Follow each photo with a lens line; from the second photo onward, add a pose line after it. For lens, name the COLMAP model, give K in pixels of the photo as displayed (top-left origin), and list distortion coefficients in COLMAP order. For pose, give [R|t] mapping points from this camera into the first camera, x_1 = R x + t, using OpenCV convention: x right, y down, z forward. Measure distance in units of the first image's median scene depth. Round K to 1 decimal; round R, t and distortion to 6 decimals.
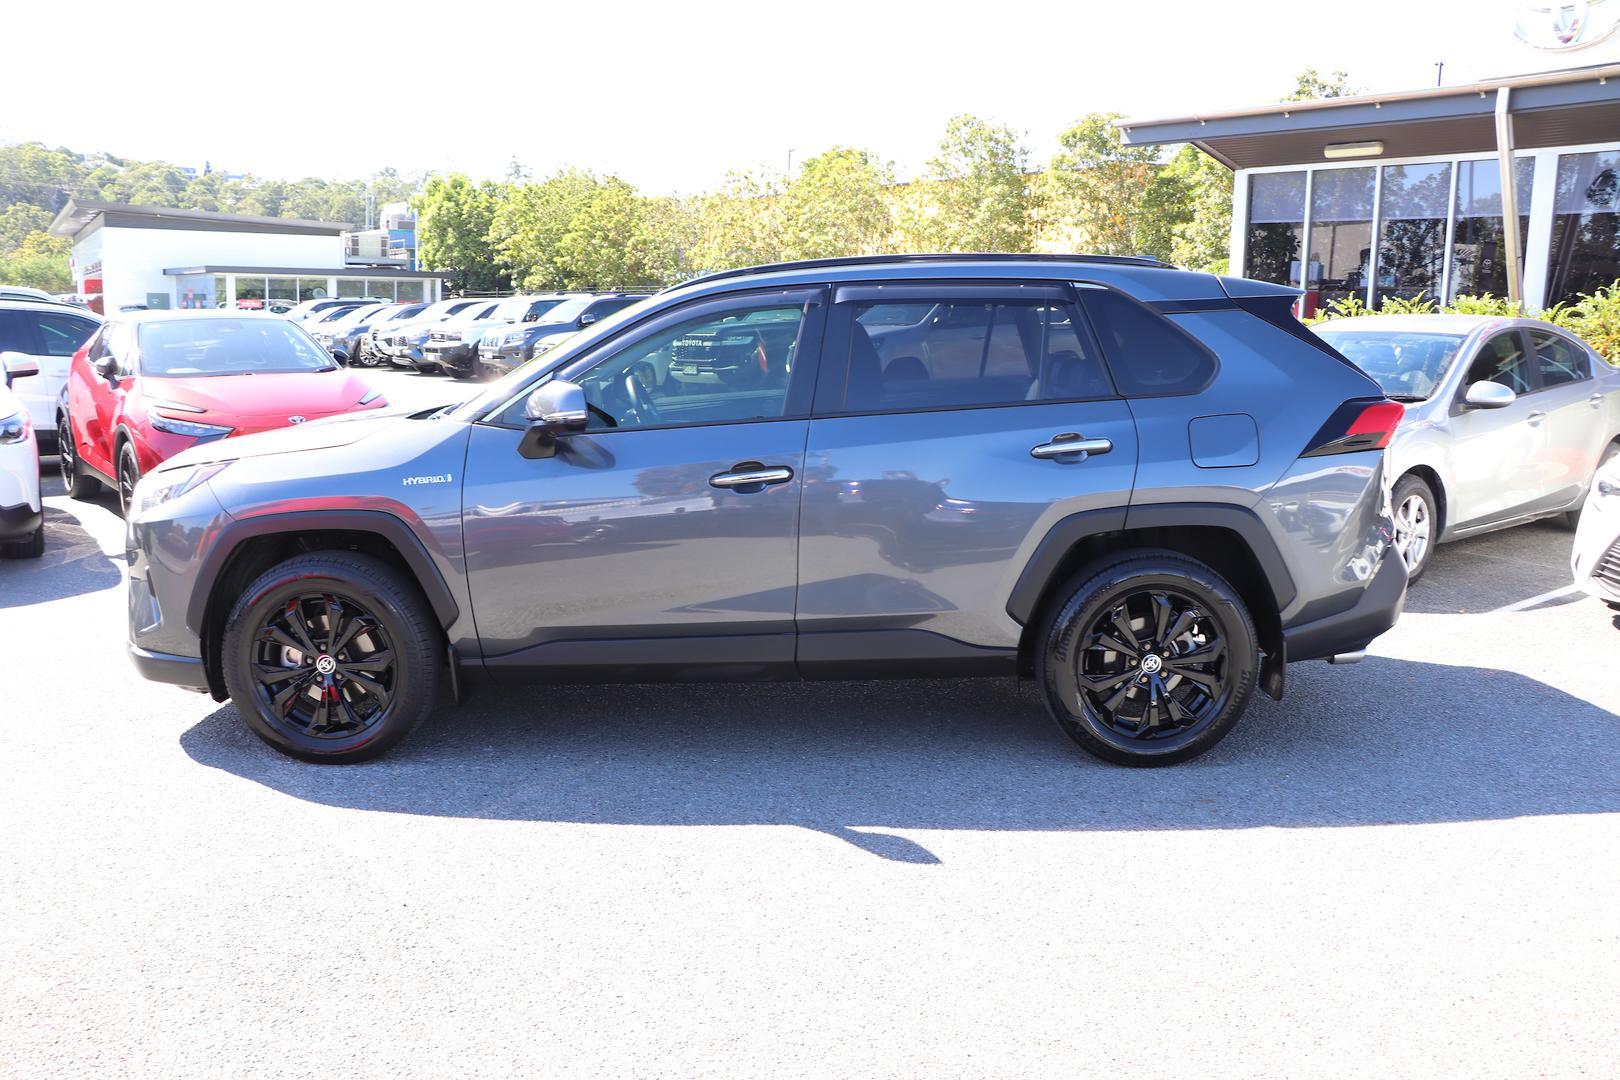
lens RADIAL K [[1345.9, 0, 803.7], [0, 1345.9, 543.7], [0, 0, 1]] dist [-0.168845, 0.139471]
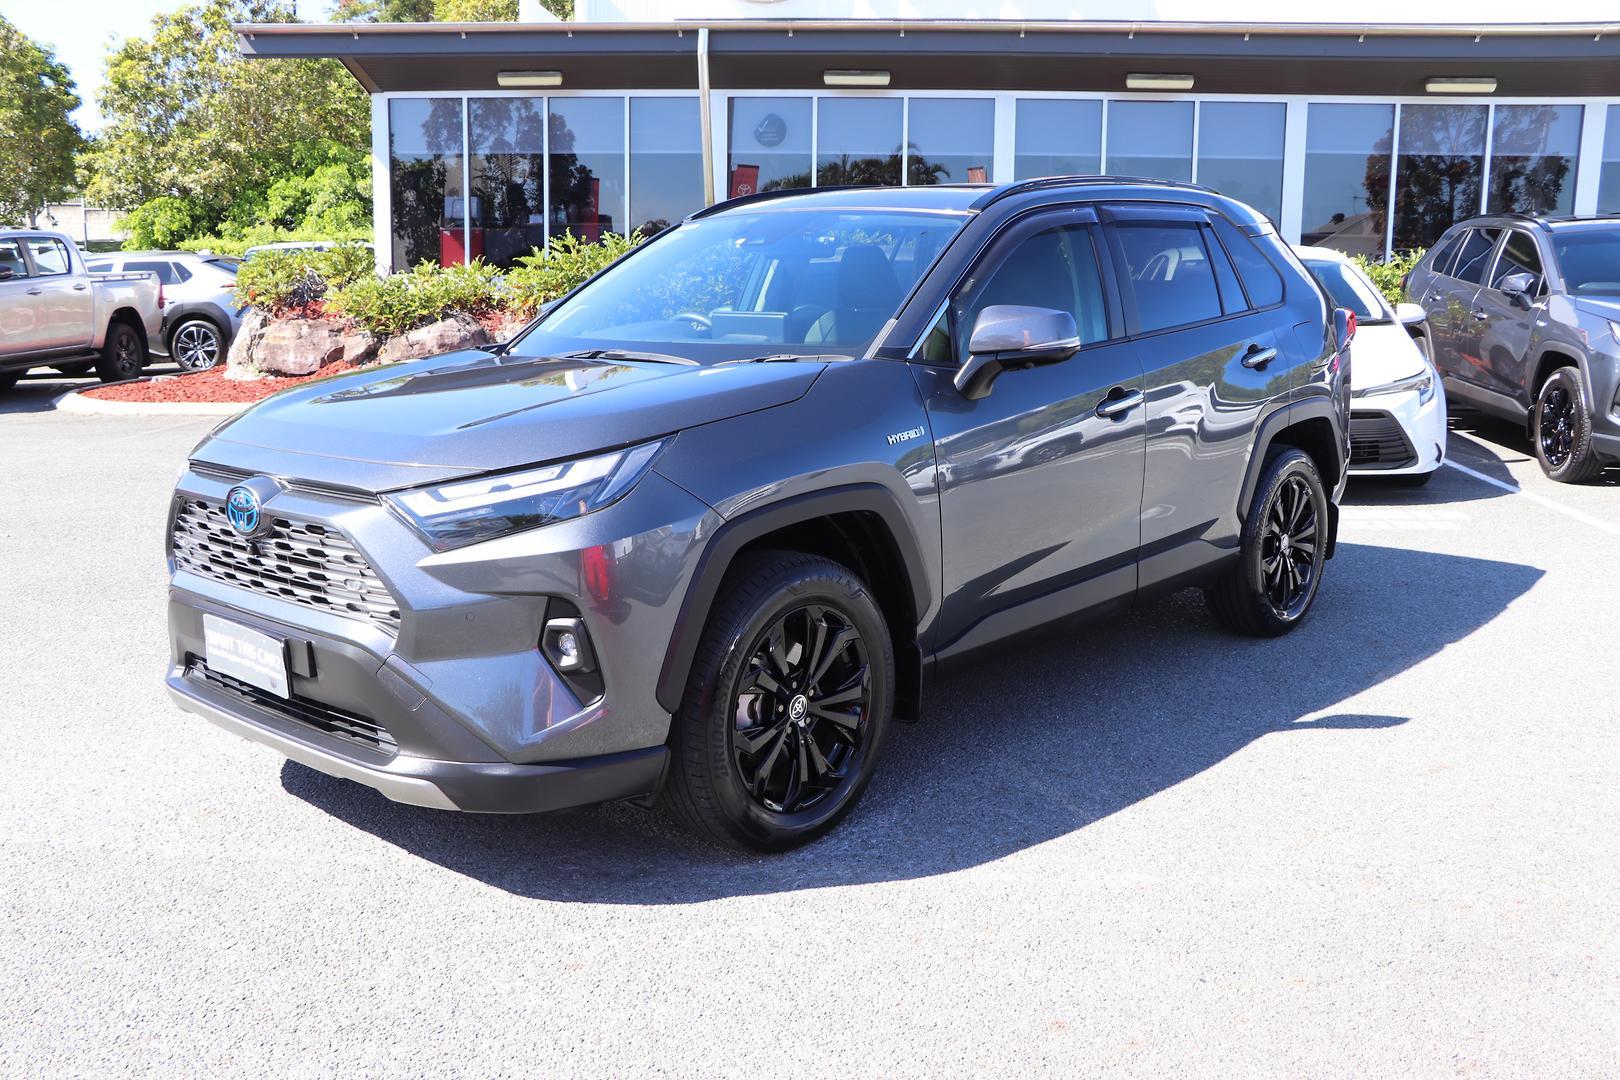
lens RADIAL K [[1518.7, 0, 810.0], [0, 1518.7, 540.0], [0, 0, 1]] dist [-0.155193, 0.247525]
pose [[0.647620, -0.135631, 0.749795, -0.346242], [0.130324, 0.989247, 0.066381, -0.017830], [-0.750735, 0.054726, 0.658332, 0.164581]]
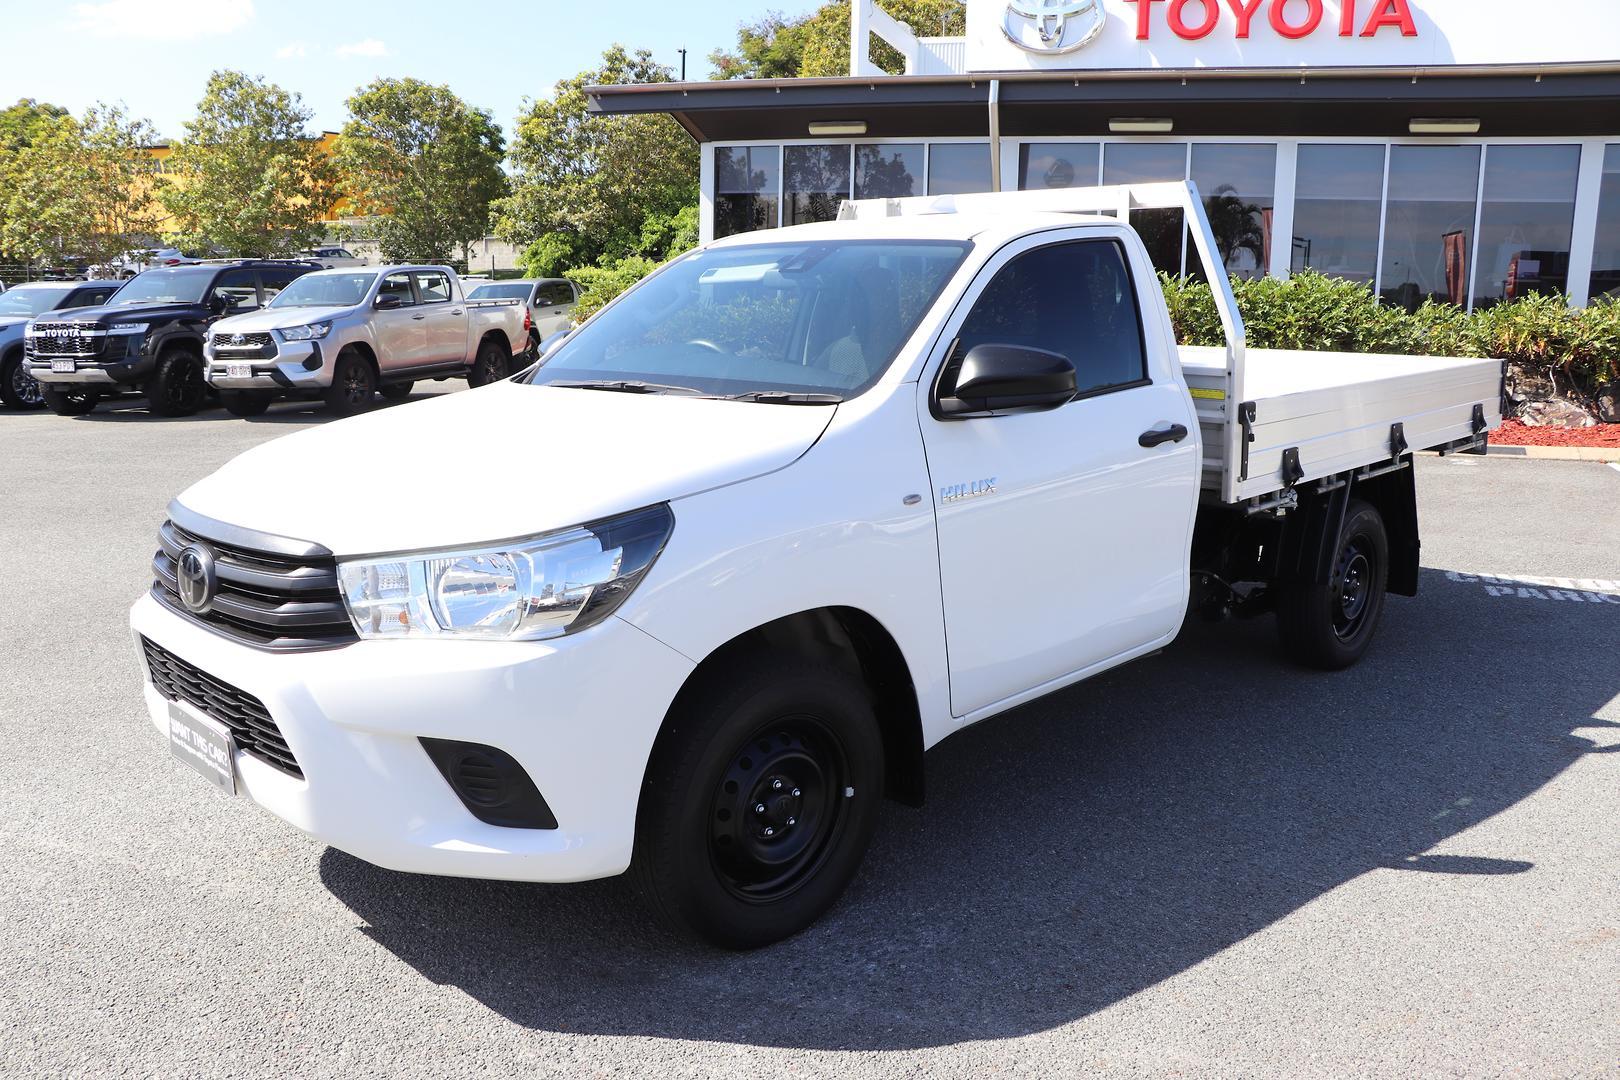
lens RADIAL K [[1345.9, 0, 803.7], [0, 1345.9, 543.7], [0, 0, 1]] dist [-0.168845, 0.139471]
pose [[0.816179, -0.103035, 0.568539, -0.265469], [0.093806, 0.994547, 0.045575, -0.026029], [-0.570134, 0.016135, 0.821393, 0.167712]]
